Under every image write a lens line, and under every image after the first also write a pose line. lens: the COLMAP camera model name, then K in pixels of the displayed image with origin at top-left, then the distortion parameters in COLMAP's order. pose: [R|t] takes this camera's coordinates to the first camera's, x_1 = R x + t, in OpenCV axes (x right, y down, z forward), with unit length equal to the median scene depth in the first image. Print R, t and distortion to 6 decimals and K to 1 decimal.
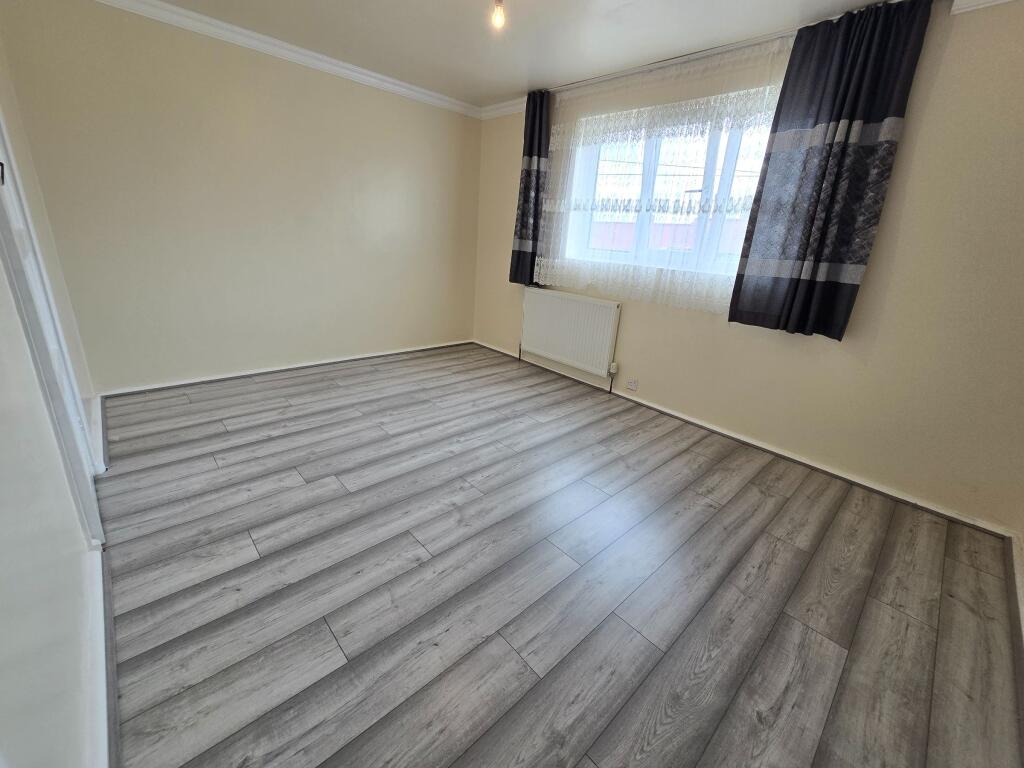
lens RADIAL K [[423.1, 0, 517.0], [0, 423.1, 381.6], [0, 0, 1]] dist [0.000344, -0.000285]
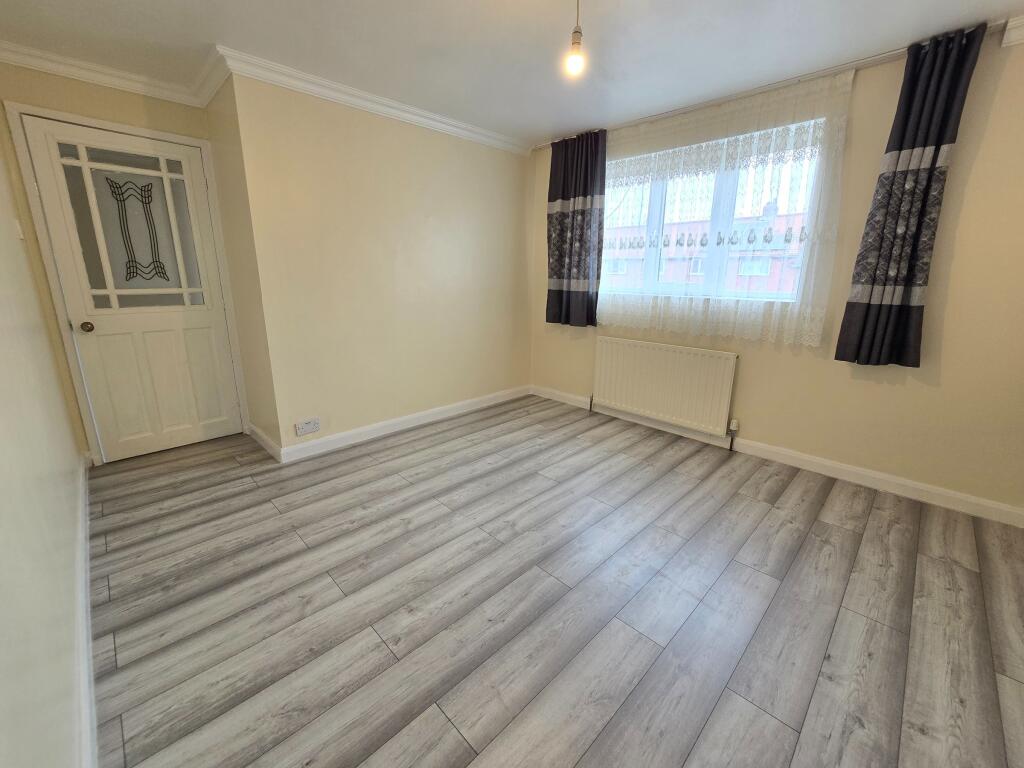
lens RADIAL K [[379.6, 0, 512.7], [0, 379.6, 358.0], [0, 0, 1]] dist [-0.000907, 0.000005]
pose [[0.996612, -0.056080, 0.060163, -0.188278], [0.062398, 0.992096, -0.108868, -0.082144], [-0.053583, 0.112253, 0.992234, 0.194202]]
